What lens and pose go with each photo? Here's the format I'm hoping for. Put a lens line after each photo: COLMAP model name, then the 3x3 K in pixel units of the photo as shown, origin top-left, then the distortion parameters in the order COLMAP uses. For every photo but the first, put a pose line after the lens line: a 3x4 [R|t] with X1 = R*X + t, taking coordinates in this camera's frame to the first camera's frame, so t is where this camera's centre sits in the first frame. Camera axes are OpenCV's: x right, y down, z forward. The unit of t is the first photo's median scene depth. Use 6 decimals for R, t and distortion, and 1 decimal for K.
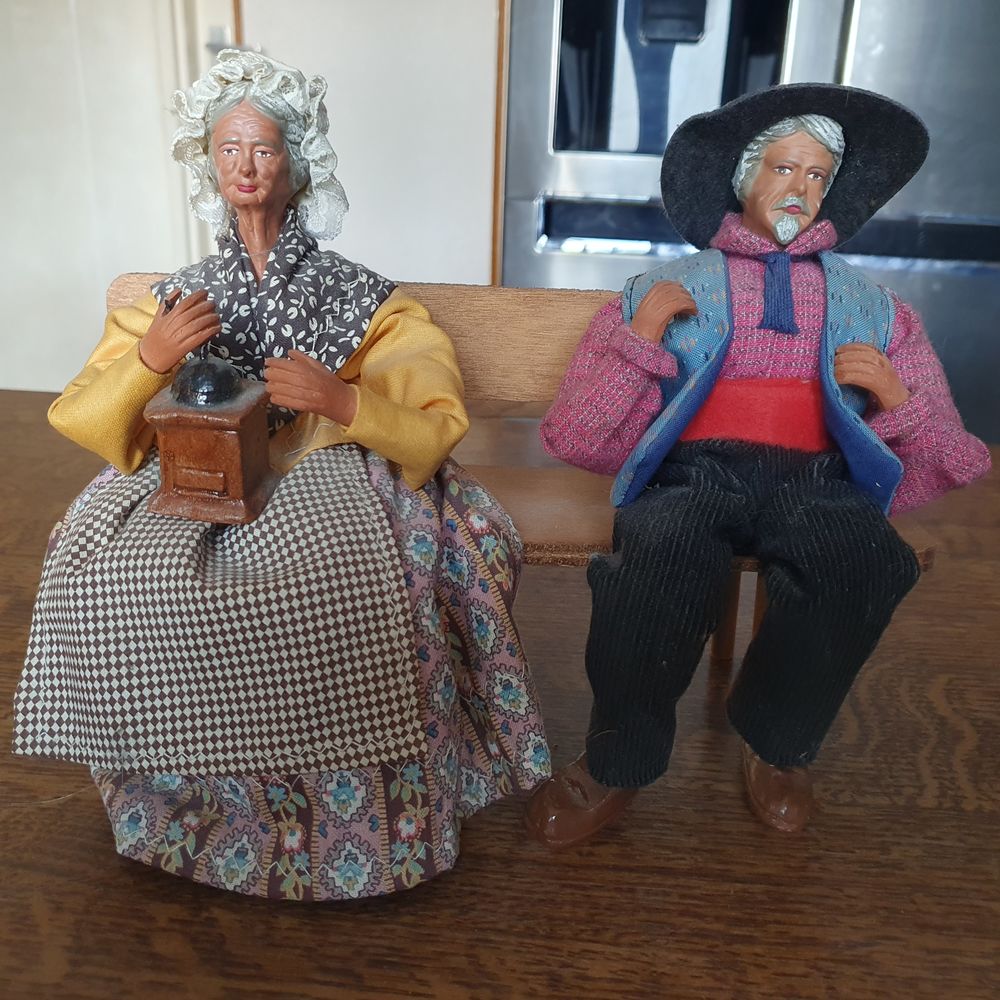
lens RADIAL K [[1145.7, 0, 532.0], [0, 1145.7, 501.1], [0, 0, 1]] dist [-0.003081, 0.027704]
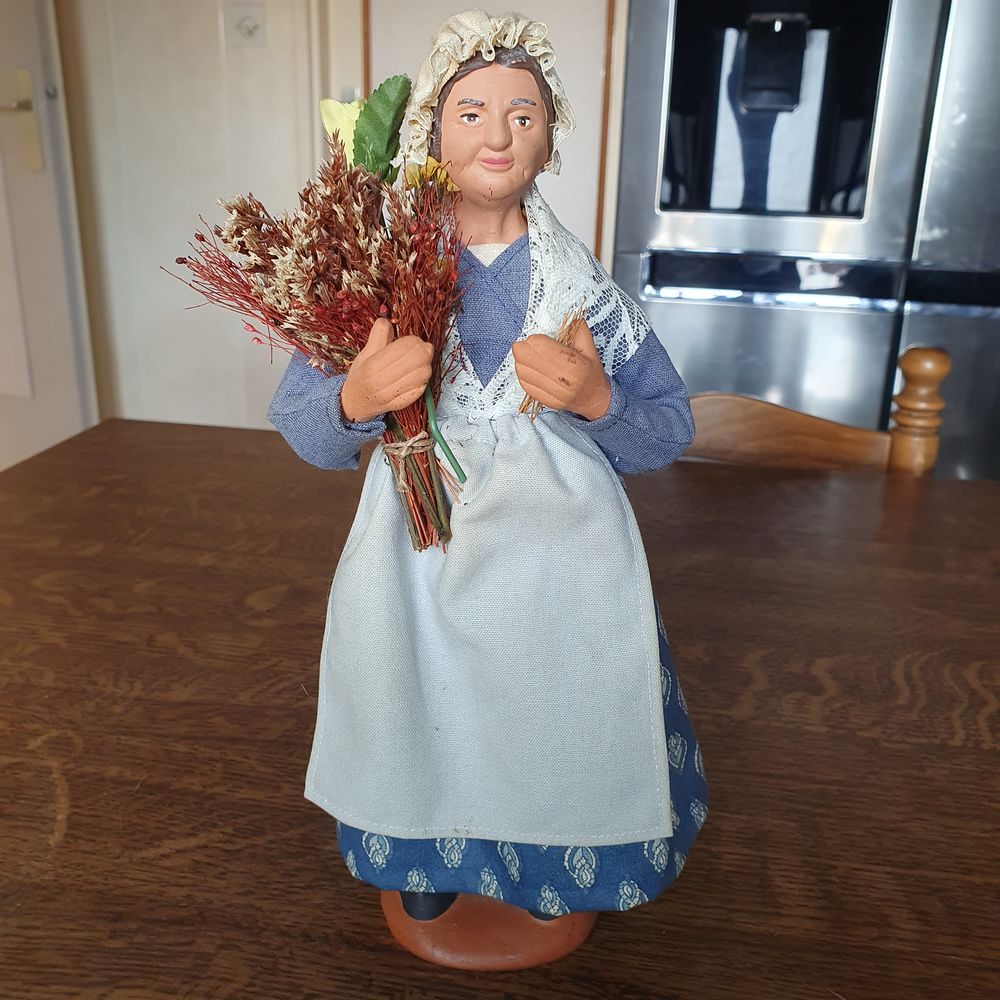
lens RADIAL K [[1146.8, 0, 500.0], [0, 1146.8, 500.0], [0, 0, 1]] dist [0.062488, -0.230958]
pose [[0.995081, 0.017974, -0.097417, -0.092943], [-0.019857, 0.999634, -0.018389, -0.001279], [0.097051, 0.020232, 0.995074, -0.531116]]
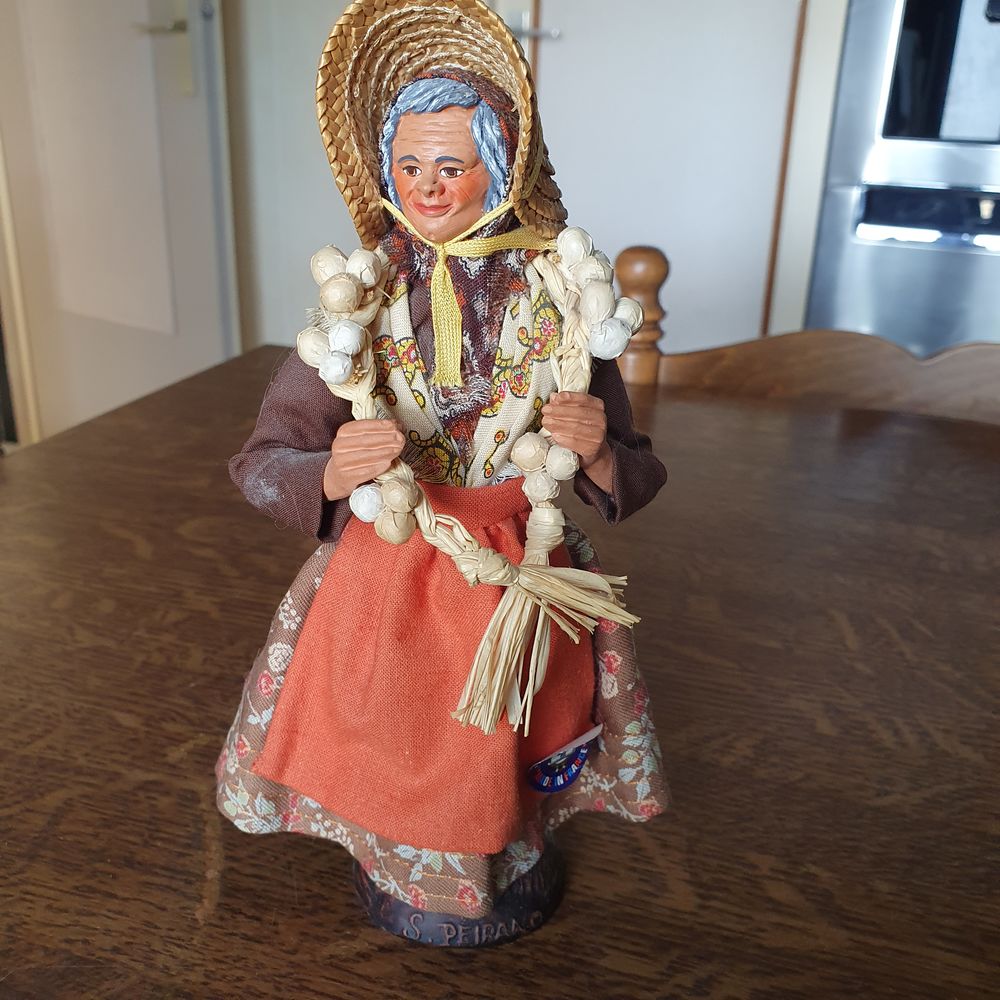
lens RADIAL K [[1156.3, 0, 487.7], [0, 1156.3, 501.2], [0, 0, 1]] dist [-0.037514, 0.056100]
pose [[0.975426, 0.073973, -0.207540, -0.342683], [-0.071197, 0.997245, 0.020826, 0.017586], [0.208508, -0.005538, 0.978005, -0.093124]]
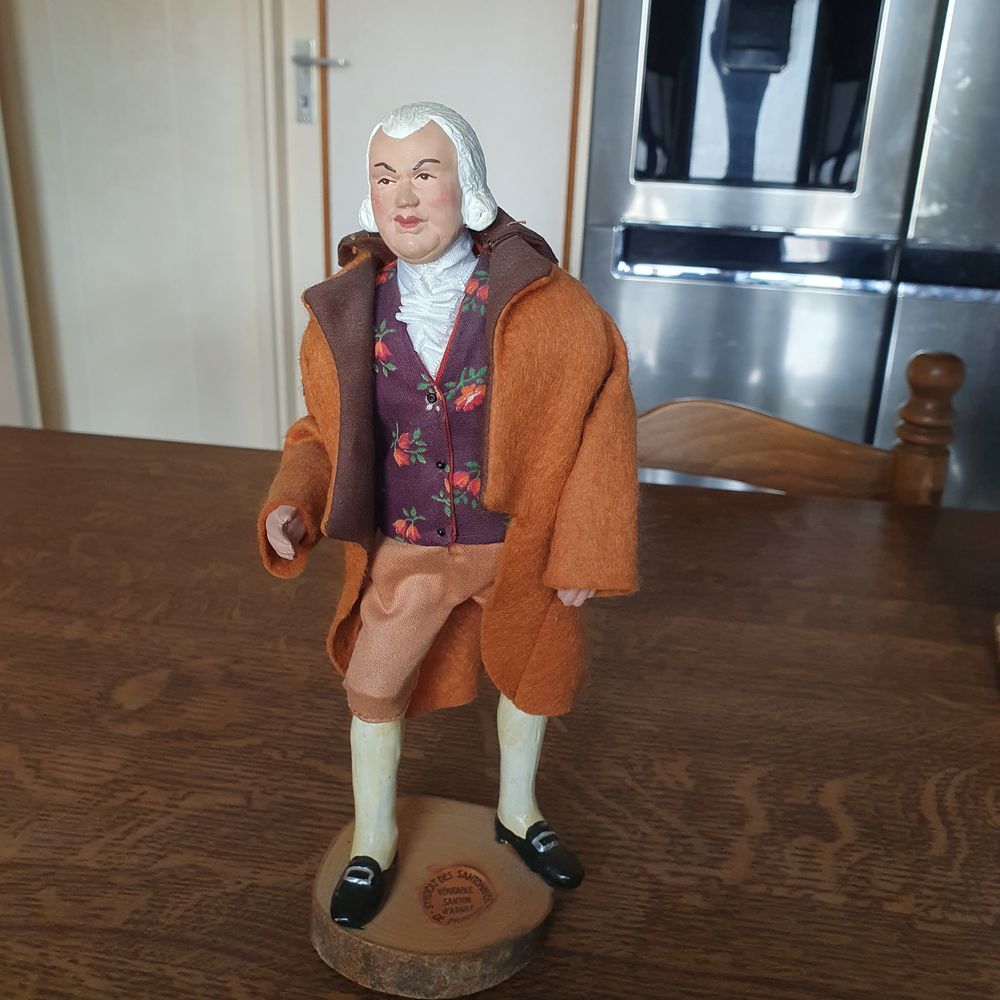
lens RADIAL K [[1146.7, 0, 500.0], [0, 1146.7, 500.0], [0, 0, 1]] dist [-0.023942, 0.079212]
pose [[0.997022, 0.025971, -0.072616, -0.081885], [-0.024548, 0.999490, 0.020413, -0.165815], [0.073109, -0.018569, 0.997151, -0.131377]]
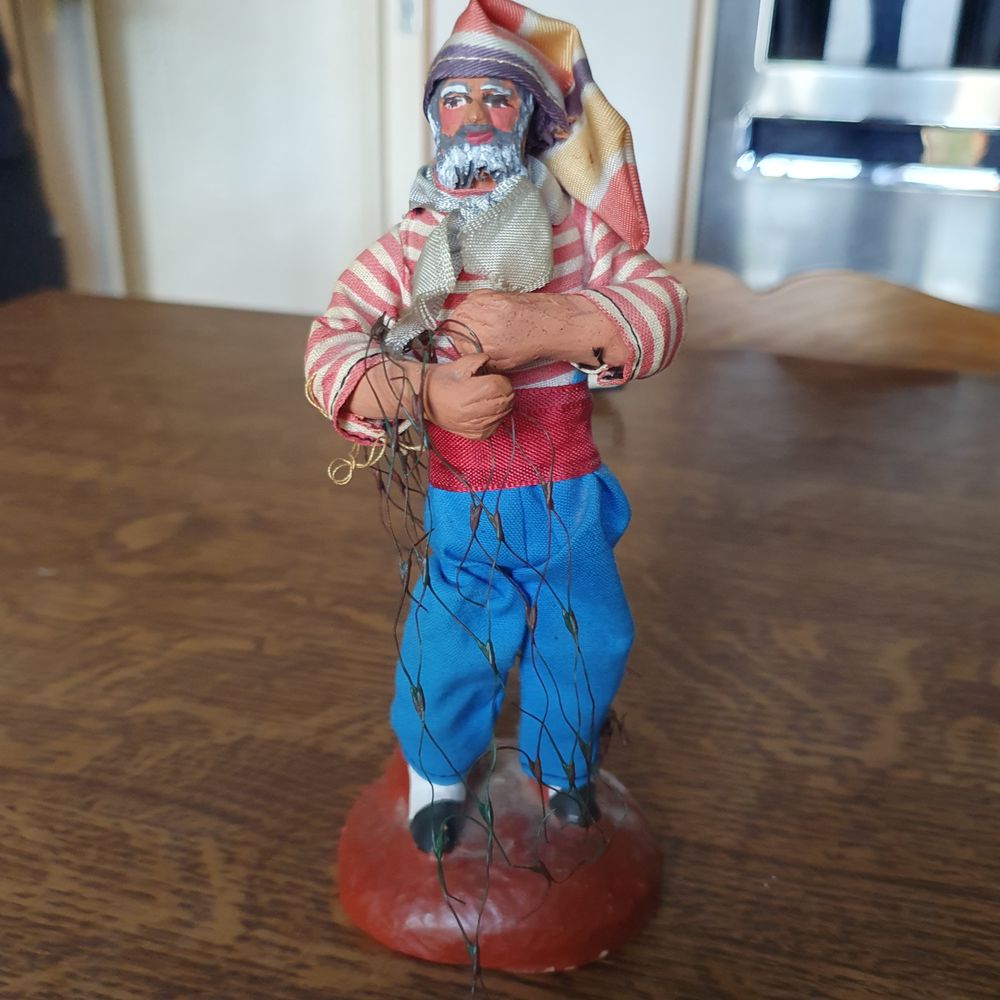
lens RADIAL K [[1178.0, 0, 500.0], [0, 1178.0, 500.0], [0, 0, 1]] dist [-0.015202, -0.025177]
pose [[0.985063, 0.052967, -0.163846, -0.066400], [-0.045714, 0.997814, 0.047727, 0.021984], [0.166015, -0.039524, 0.985331, 0.135568]]
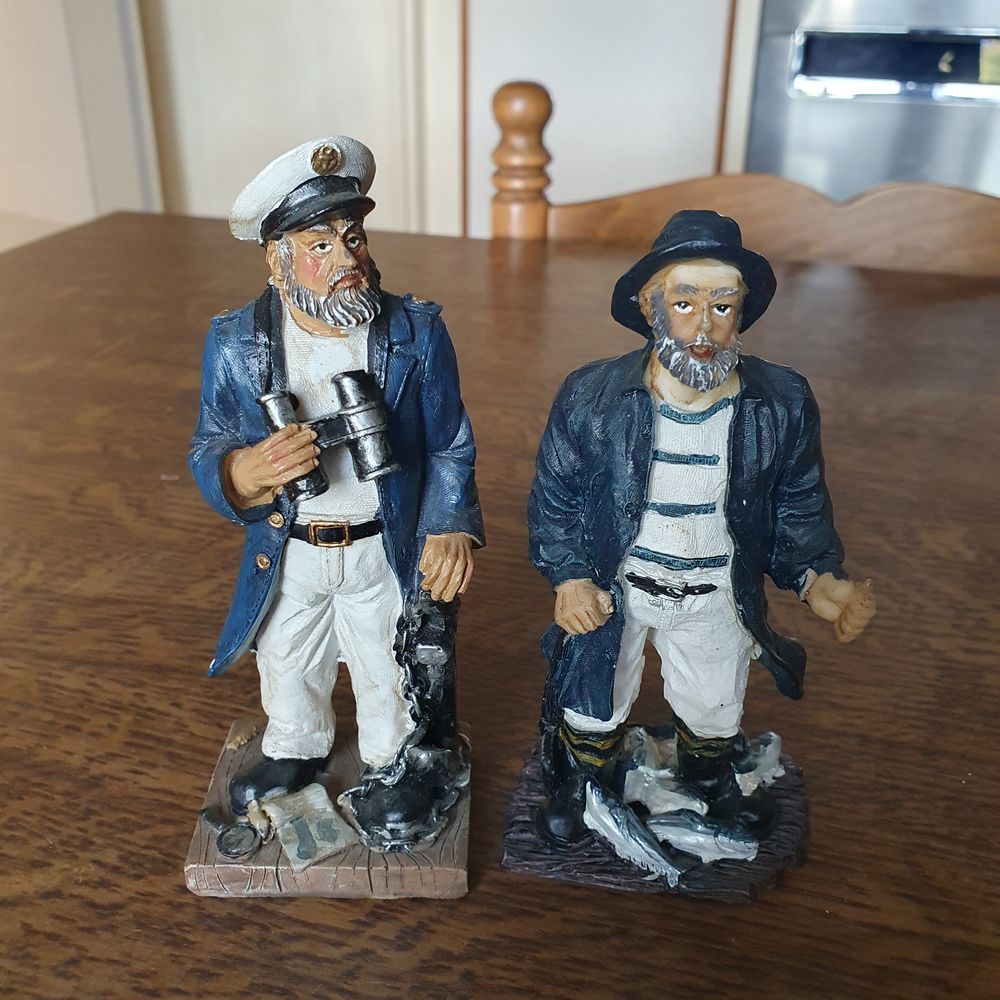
lens RADIAL K [[1156.3, 0, 487.7], [0, 1156.3, 501.2], [0, 0, 1]] dist [-0.037514, 0.056100]
pose [[0.980474, 0.059545, -0.187418, -0.184762], [-0.040086, 0.993562, 0.105961, 0.063422], [0.192521, -0.096379, 0.976548, 0.161778]]
